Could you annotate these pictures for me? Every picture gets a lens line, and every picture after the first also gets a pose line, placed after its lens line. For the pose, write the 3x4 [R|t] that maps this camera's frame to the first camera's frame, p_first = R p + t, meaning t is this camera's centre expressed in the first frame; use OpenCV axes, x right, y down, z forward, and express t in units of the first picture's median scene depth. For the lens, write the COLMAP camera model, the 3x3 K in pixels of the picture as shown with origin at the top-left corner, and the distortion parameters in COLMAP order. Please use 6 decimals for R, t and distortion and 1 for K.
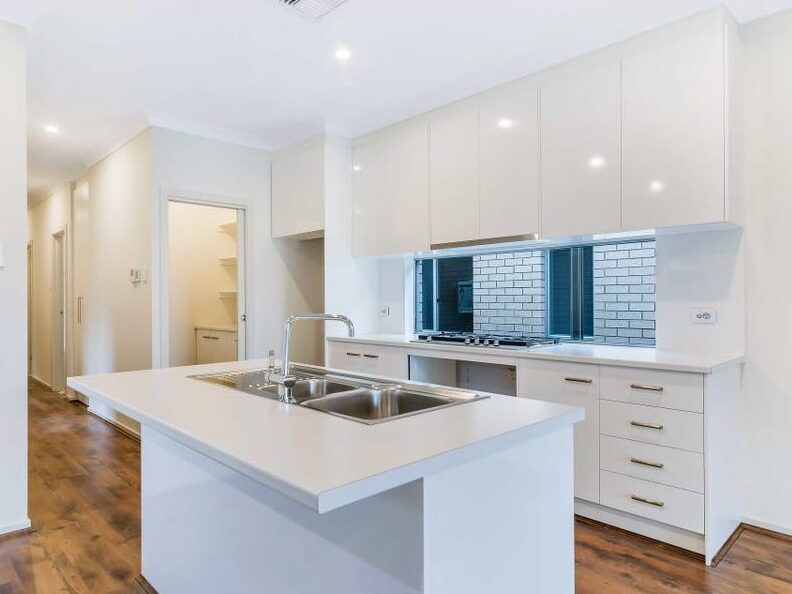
lens RADIAL K [[510.3, 0, 396.2], [0, 510.3, 298.3], [0, 0, 1]] dist [-0.002702, -0.000541]
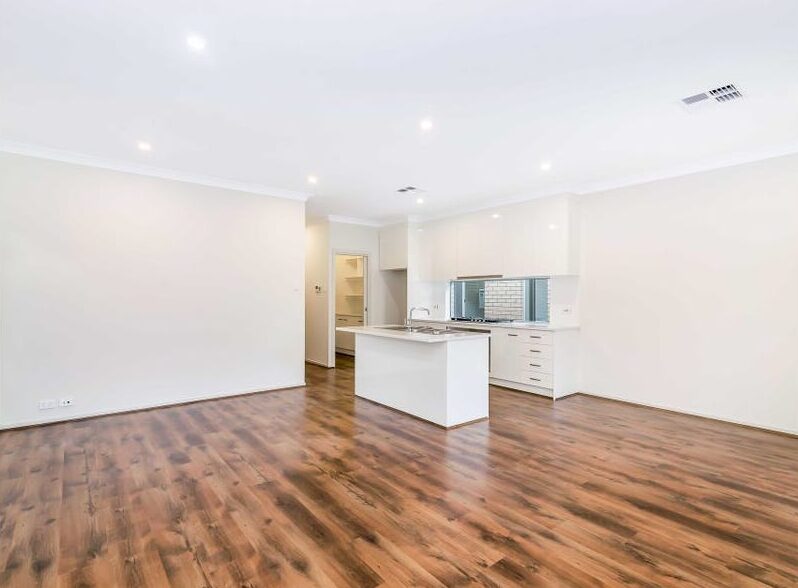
lens RADIAL K [[424.0, 0, 400.4], [0, 424.0, 295.7], [0, 0, 1]] dist [0.002999, 0.000293]
pose [[0.995170, 0.007831, -0.097855, 0.002296], [-0.007681, 0.999969, 0.001907, -0.021288], [0.097867, -0.001146, 0.995199, -0.697802]]
